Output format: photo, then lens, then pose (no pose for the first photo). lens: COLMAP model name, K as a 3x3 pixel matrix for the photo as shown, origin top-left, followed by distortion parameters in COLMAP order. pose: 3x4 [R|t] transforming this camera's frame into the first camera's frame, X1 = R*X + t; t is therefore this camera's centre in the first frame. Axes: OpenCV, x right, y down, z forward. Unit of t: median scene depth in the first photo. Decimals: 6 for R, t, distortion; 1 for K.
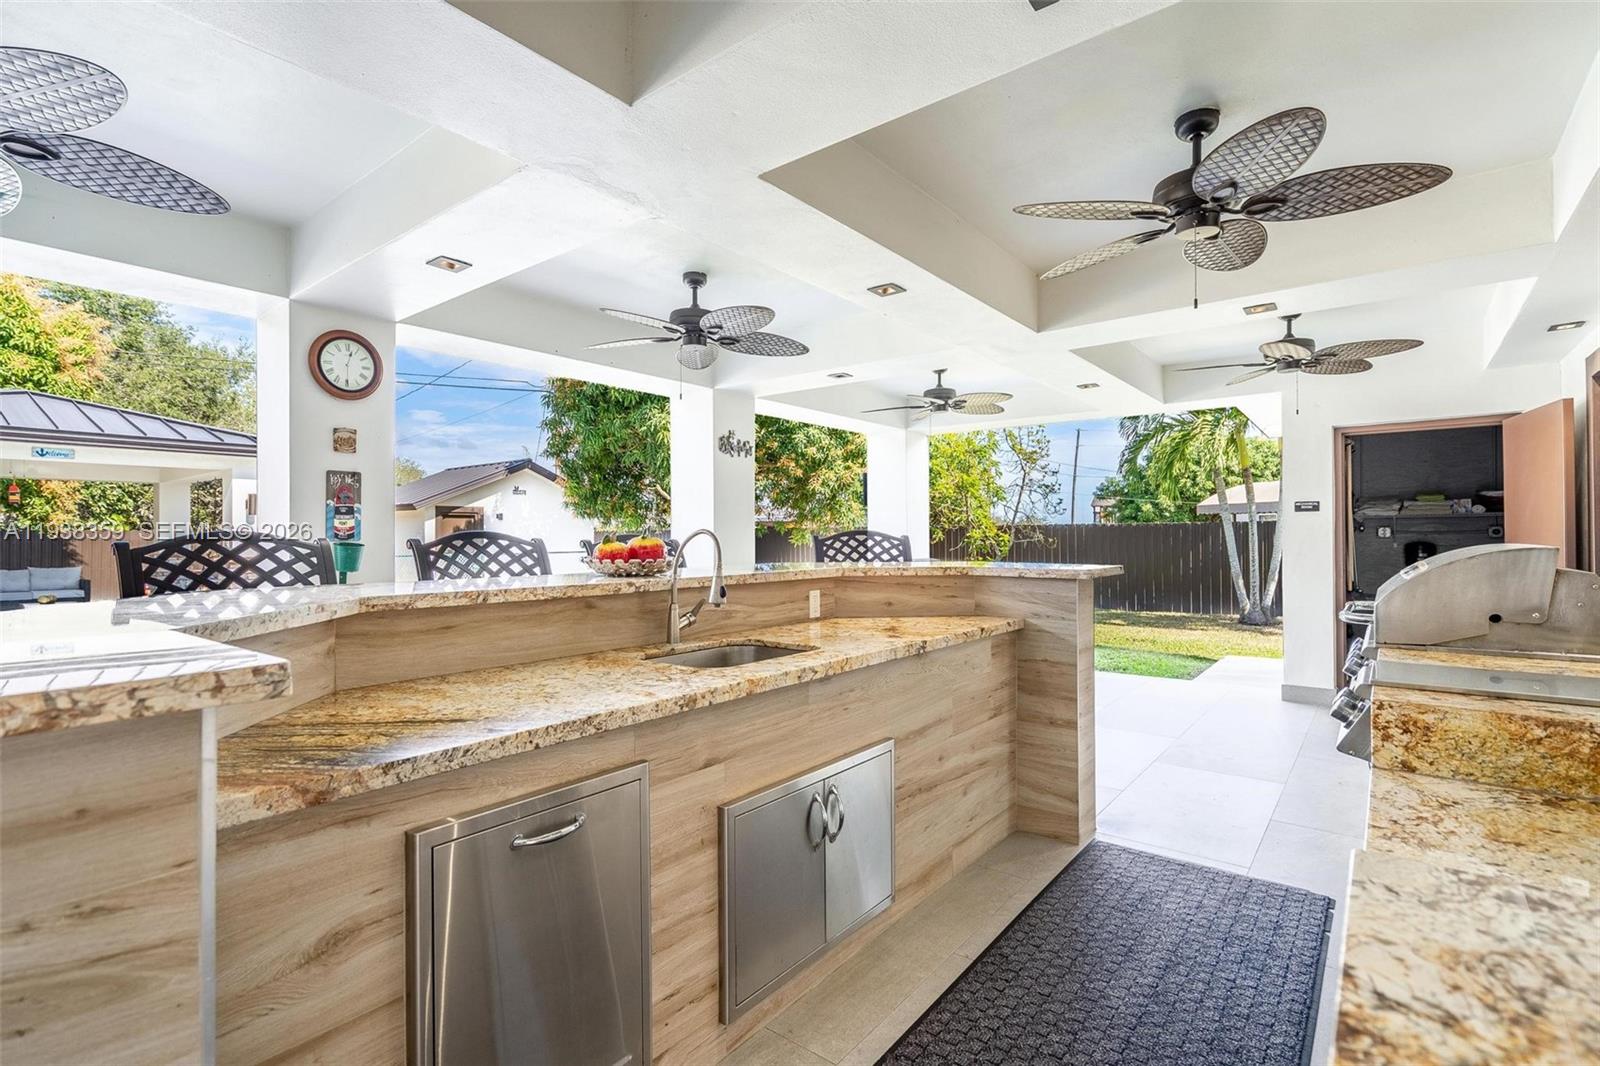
lens RADIAL K [[733.9, 0, 814.0], [0, 733.9, 528.3], [0, 0, 1]] dist [-0.002048, 0.003535]
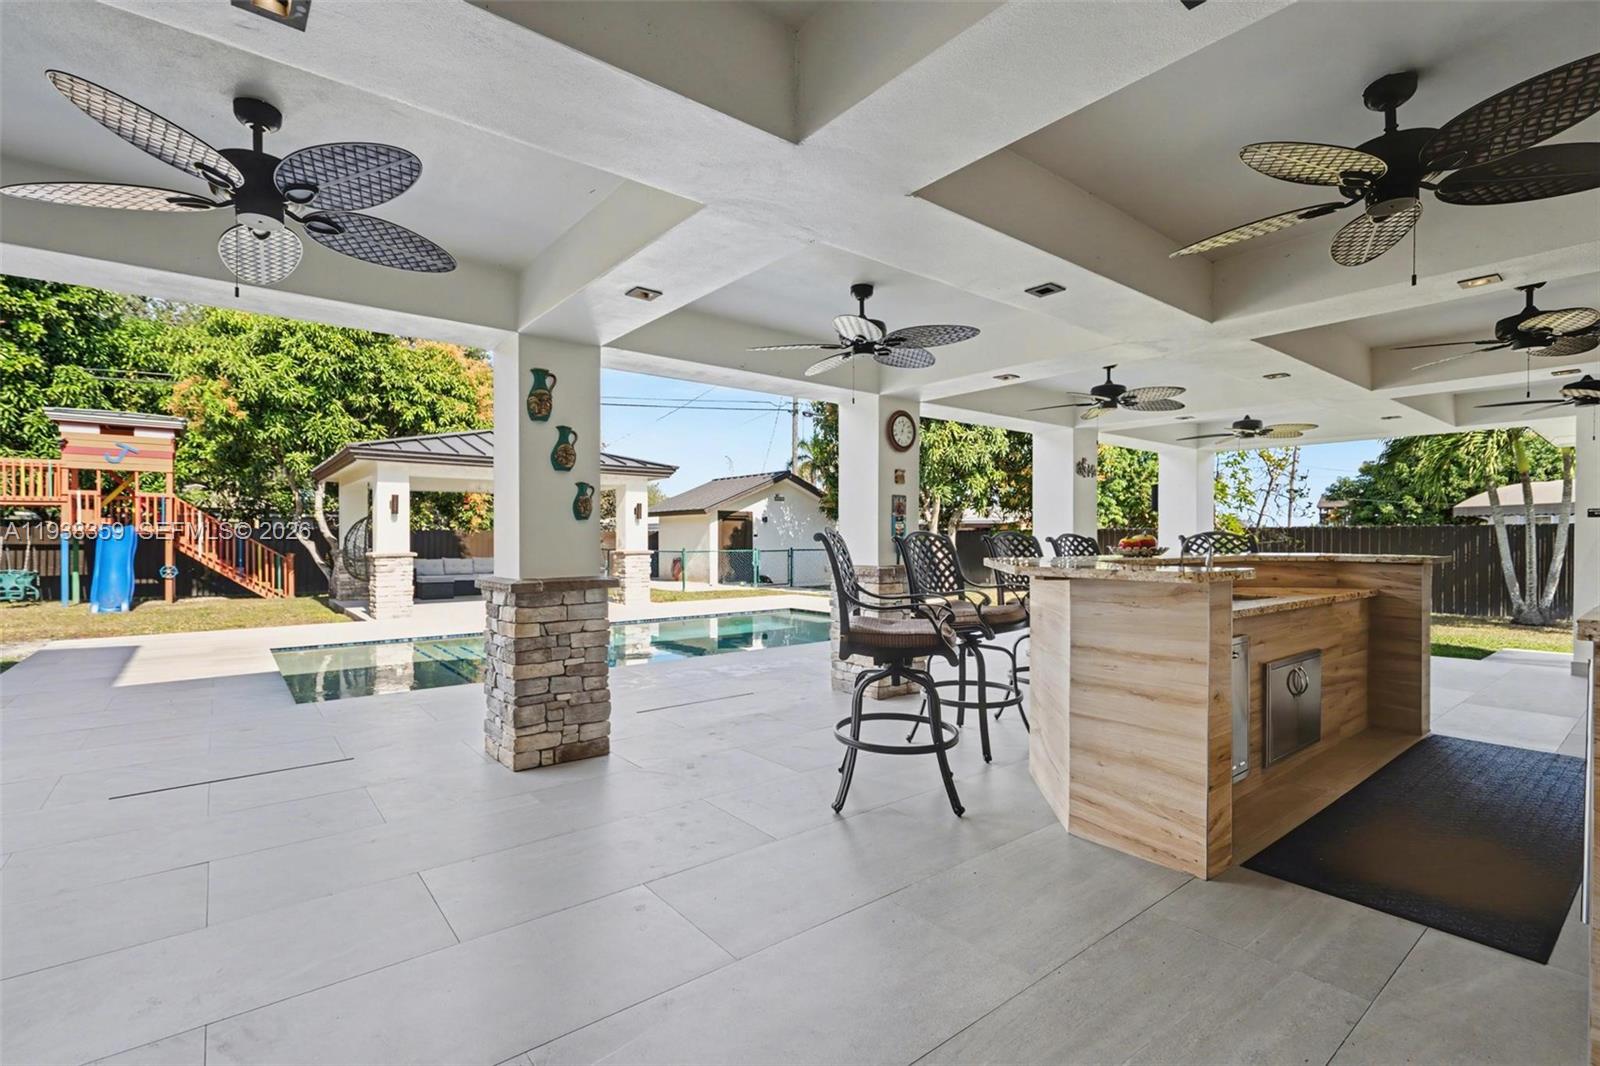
lens RADIAL K [[715.6, 0, 784.3], [0, 715.6, 548.3], [0, 0, 1]] dist [0.008443, 0.001622]
pose [[0.970899, 0.009308, -0.239308, -0.159486], [-0.002894, 0.999627, 0.027138, 0.000302], [0.239472, -0.025656, 0.970564, -0.212993]]
